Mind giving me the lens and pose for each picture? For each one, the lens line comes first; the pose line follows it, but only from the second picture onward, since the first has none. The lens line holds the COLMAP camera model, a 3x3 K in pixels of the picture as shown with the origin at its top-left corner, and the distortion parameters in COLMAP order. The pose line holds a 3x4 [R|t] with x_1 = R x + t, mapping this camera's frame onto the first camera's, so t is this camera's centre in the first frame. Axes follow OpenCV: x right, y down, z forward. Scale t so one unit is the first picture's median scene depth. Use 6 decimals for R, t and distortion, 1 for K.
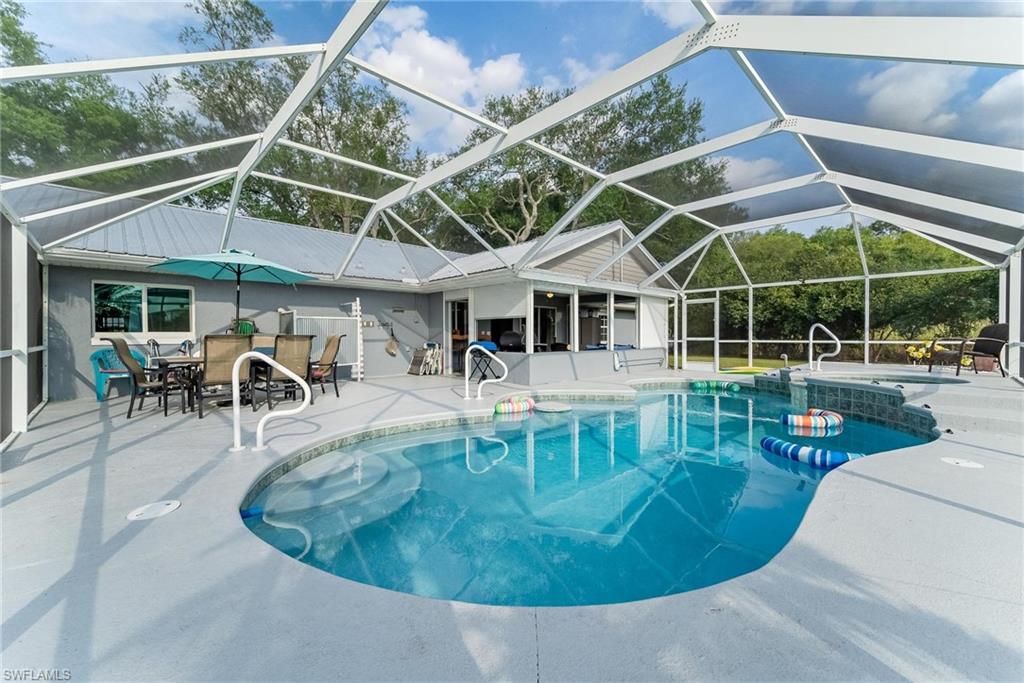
lens RADIAL K [[415.1, 0, 513.7], [0, 415.1, 340.3], [0, 0, 1]] dist [0.003113, -0.000159]
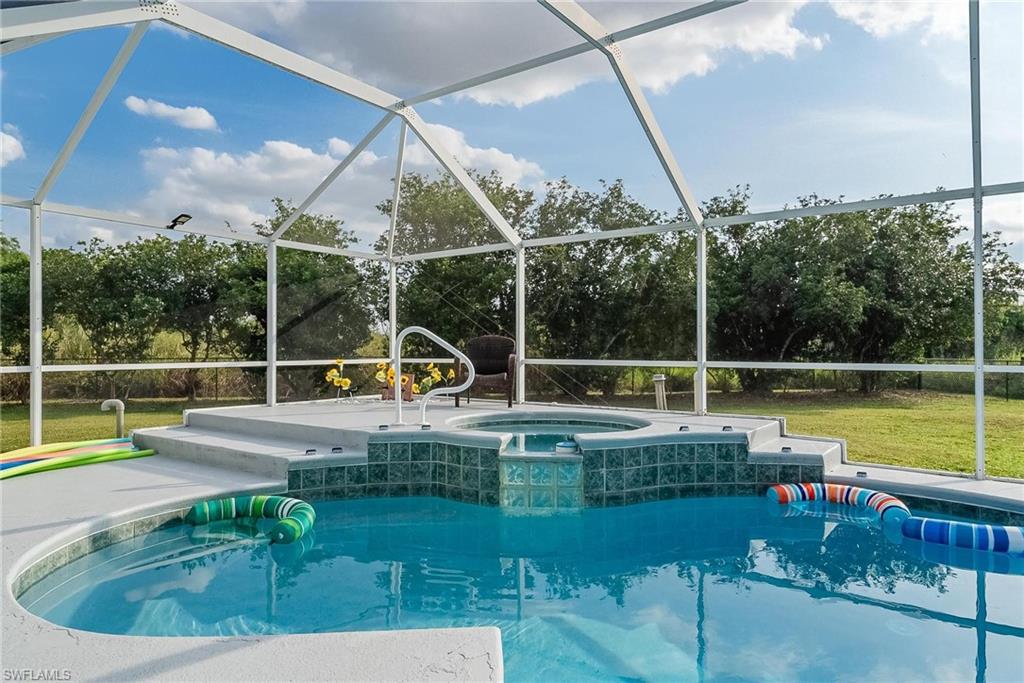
lens RADIAL K [[637.8, 0, 512.0], [0, 637.8, 342.8], [0, 0, 1]] dist [0.002887, 0.000242]
pose [[-0.177019, 0.011597, 0.984139, 0.004501], [0.010898, 0.999892, -0.009823, -0.013080], [-0.984147, 0.008986, -0.177127, 1.313345]]
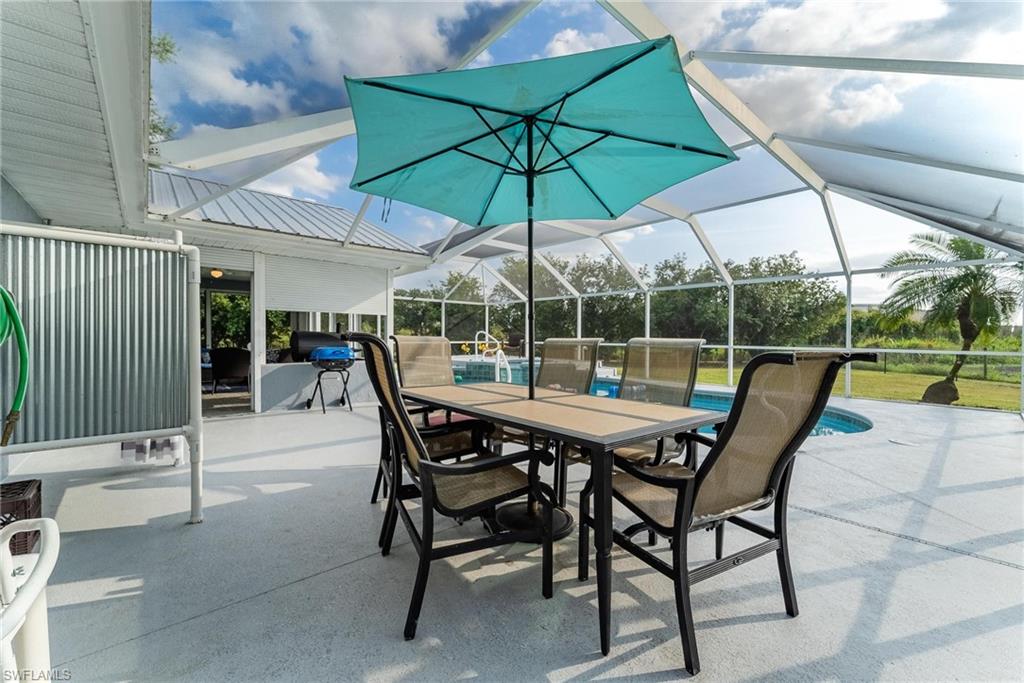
lens RADIAL K [[415.1, 0, 512.5], [0, 415.1, 340.2], [0, 0, 1]] dist [0.003113, -0.000159]
pose [[0.041988, -0.003497, 0.999112, -1.069098], [0.003612, 0.999988, 0.003349, -0.009278], [-0.999112, 0.003468, 0.042001, 1.051367]]
